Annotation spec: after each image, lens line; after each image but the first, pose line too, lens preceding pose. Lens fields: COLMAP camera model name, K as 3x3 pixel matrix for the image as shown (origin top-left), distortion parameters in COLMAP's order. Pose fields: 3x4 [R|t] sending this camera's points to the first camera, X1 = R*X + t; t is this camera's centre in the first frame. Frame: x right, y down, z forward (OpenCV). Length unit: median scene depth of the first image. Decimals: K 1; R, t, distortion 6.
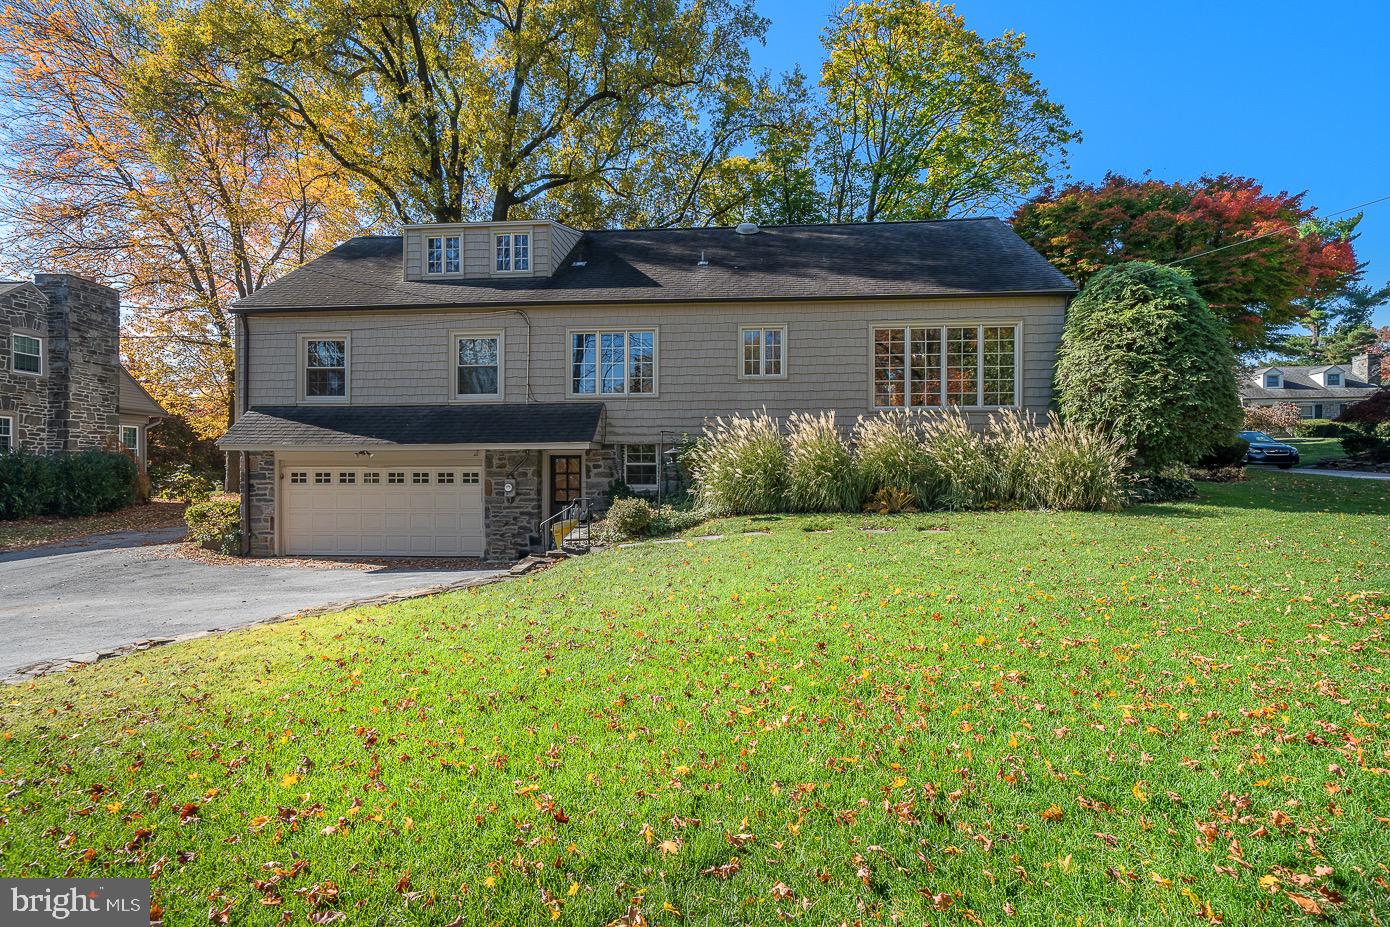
lens RADIAL K [[739.9, 0, 689.2], [0, 739.9, 465.7], [0, 0, 1]] dist [0.018794, 0.006619]
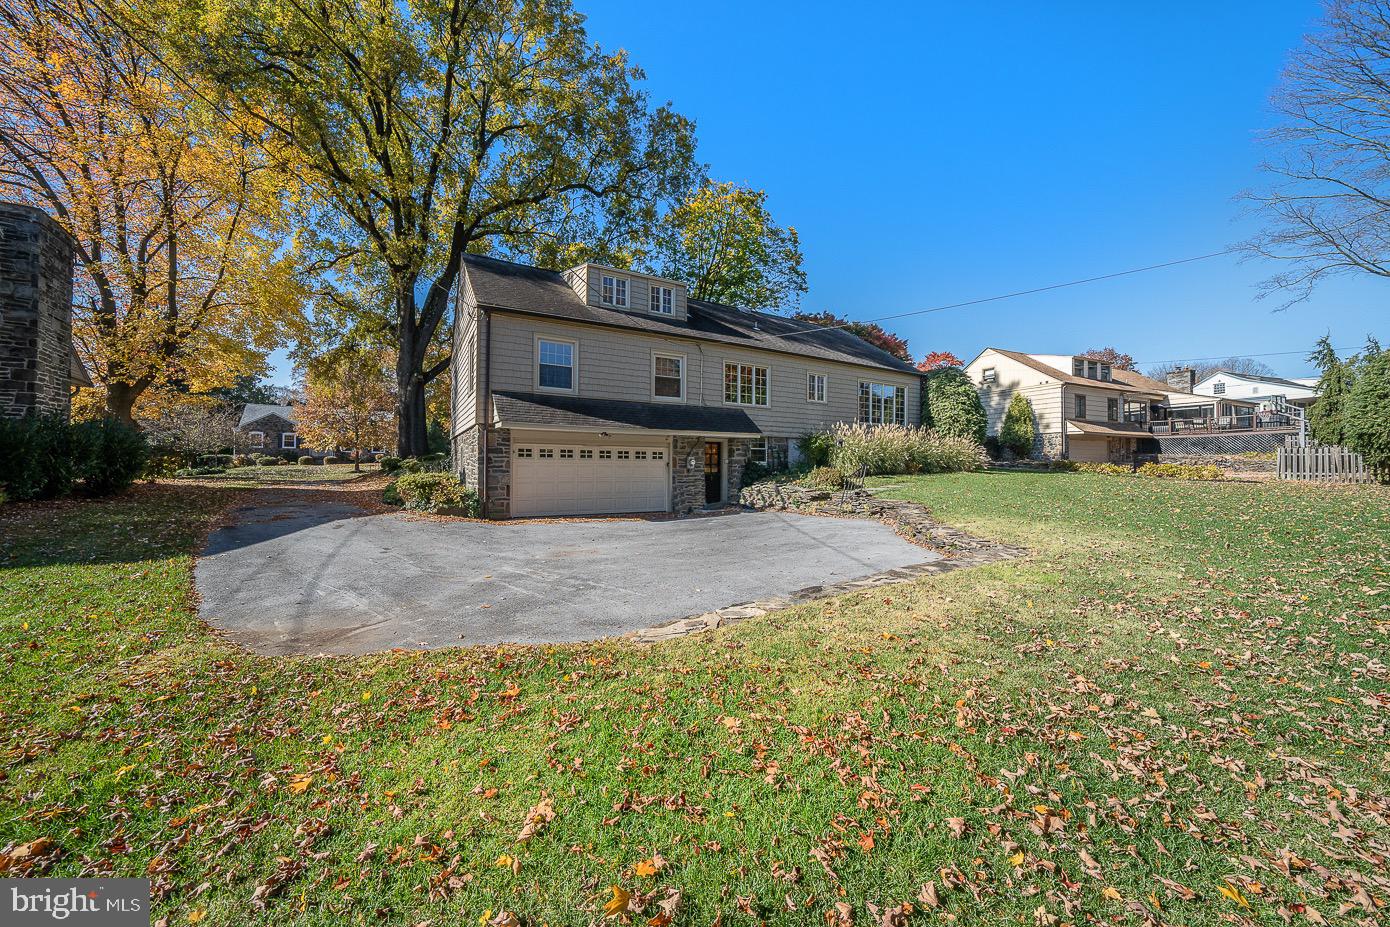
lens RADIAL K [[508.5, 0, 696.1], [0, 508.5, 460.0], [0, 0, 1]] dist [-0.015991, -0.000511]
pose [[0.807413, 0.014856, 0.589800, -0.923212], [-0.011247, 0.999889, -0.009788, 0.038367], [-0.589880, 0.001270, 0.807490, 0.201883]]
